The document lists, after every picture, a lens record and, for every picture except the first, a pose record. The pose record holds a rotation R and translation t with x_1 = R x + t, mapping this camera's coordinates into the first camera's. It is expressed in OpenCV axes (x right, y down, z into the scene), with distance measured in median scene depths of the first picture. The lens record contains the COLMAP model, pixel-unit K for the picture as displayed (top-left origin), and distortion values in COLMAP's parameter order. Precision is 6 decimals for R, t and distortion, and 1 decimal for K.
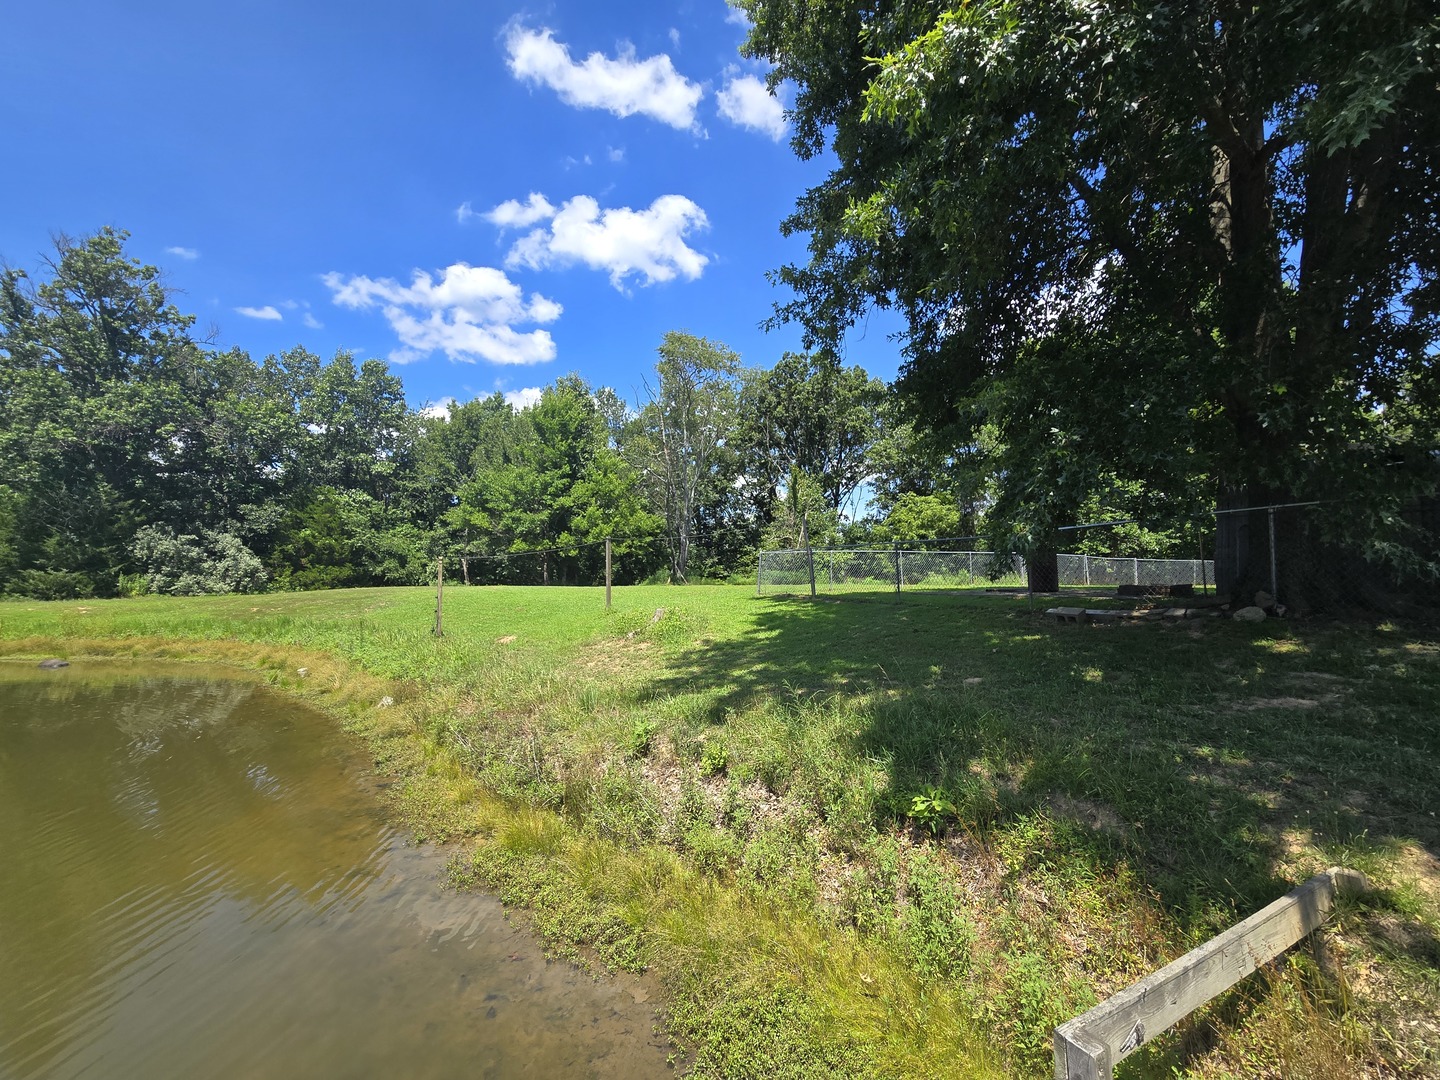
lens RADIAL K [[593.7, 0, 724.2], [0, 593.7, 540.9], [0, 0, 1]] dist [-0.001575, 0.001607]
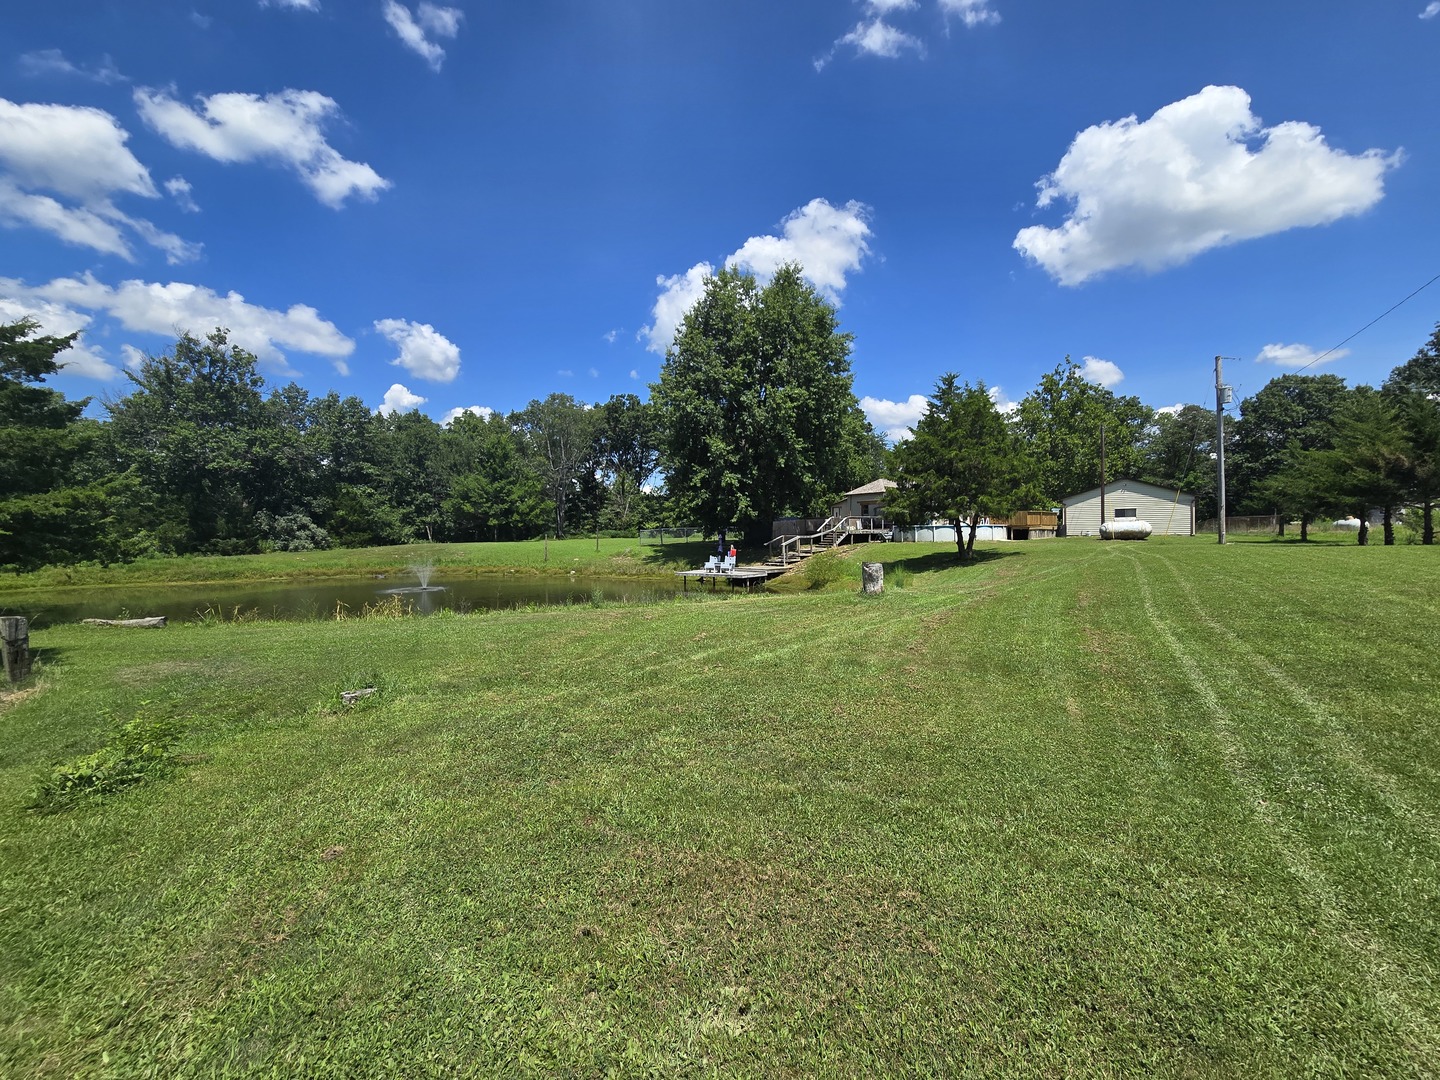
lens RADIAL K [[593.7, 0, 722.9], [0, 593.7, 538.2], [0, 0, 1]] dist [-0.001575, 0.001607]
pose [[0.929439, -0.017755, 0.368548, -0.337250], [-0.013202, 0.996602, 0.081306, -0.096890], [-0.368739, -0.080435, 0.926046, -0.987222]]
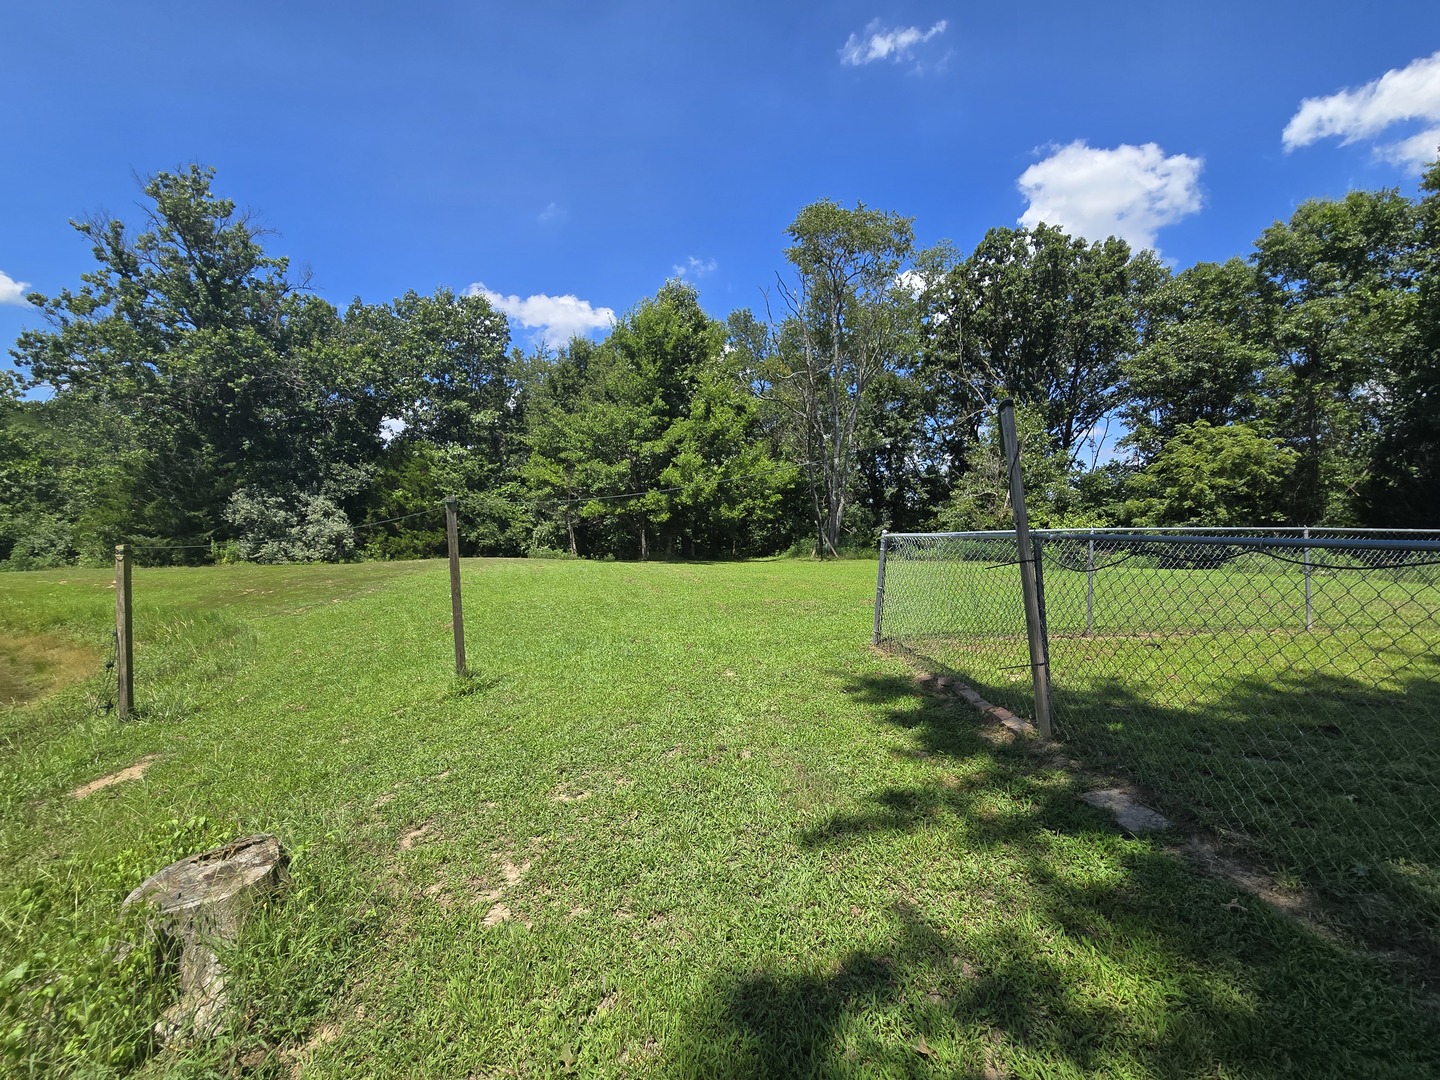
lens RADIAL K [[593.7, 0, 724.7], [0, 593.7, 537.7], [0, 0, 1]] dist [-0.001575, 0.001607]
pose [[0.948114, 0.012778, -0.317672, 0.045647], [0.008292, 0.997858, 0.064885, -0.001766], [0.317821, -0.064152, 0.945978, 0.320853]]
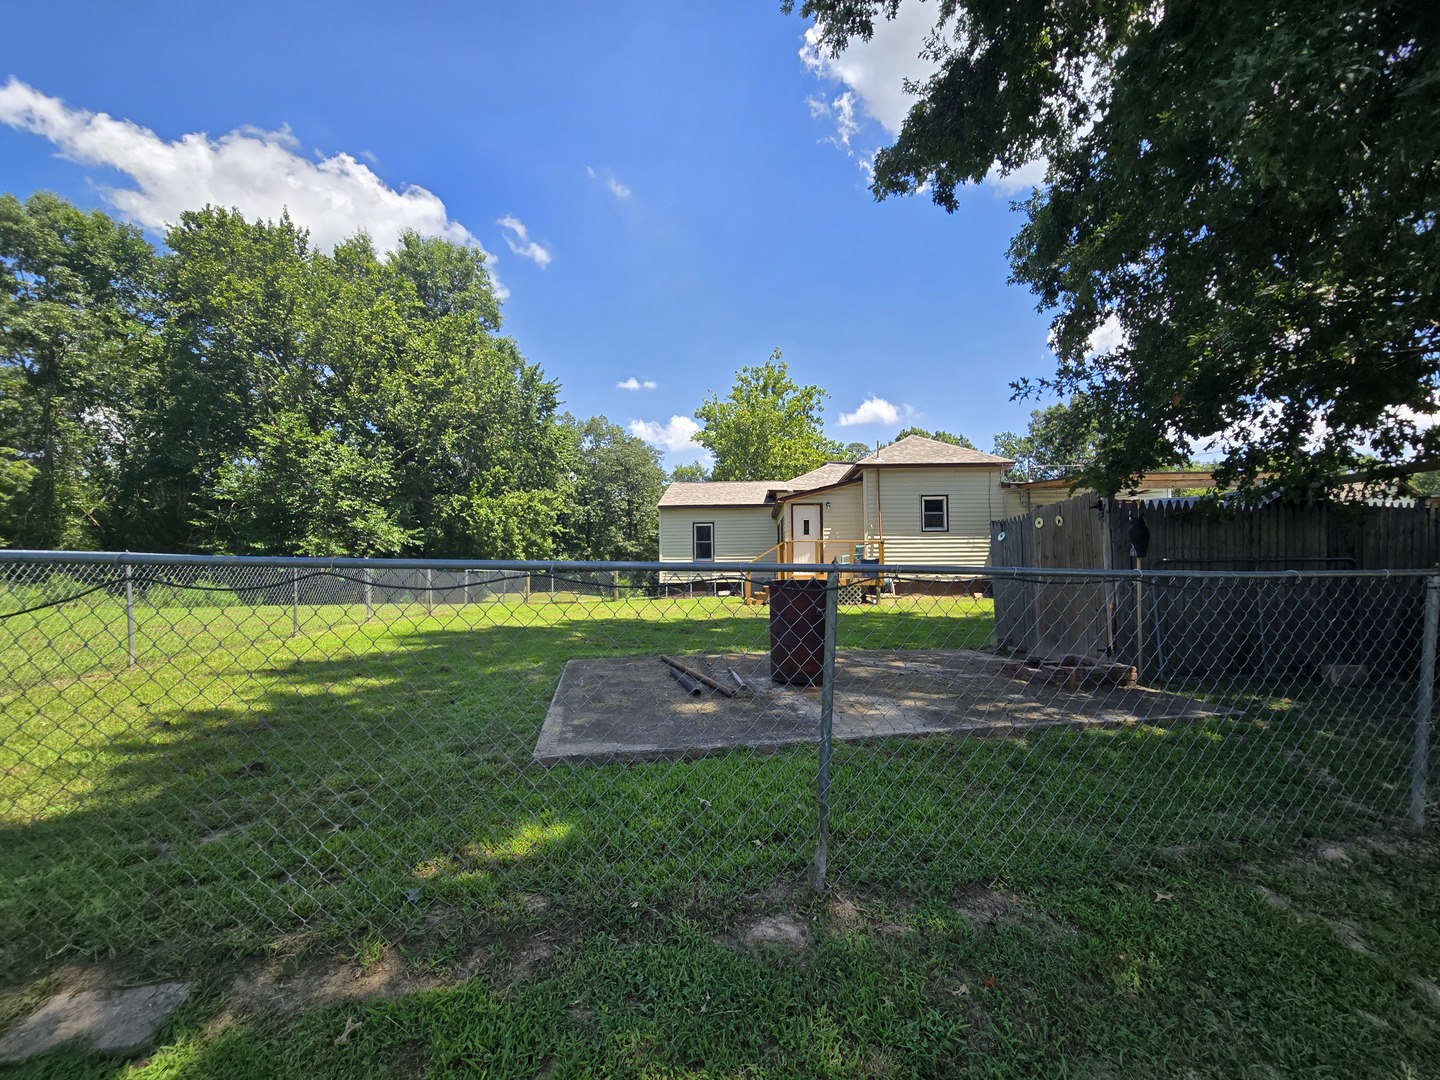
lens RADIAL K [[593.7, 0, 726.2], [0, 593.7, 559.1], [0, 0, 1]] dist [-0.001575, 0.001607]
pose [[0.234506, 0.014571, 0.972006, 0.029541], [-0.058470, 0.998289, -0.000859, 0.002285], [-0.970355, -0.056632, 0.234956, 0.377584]]
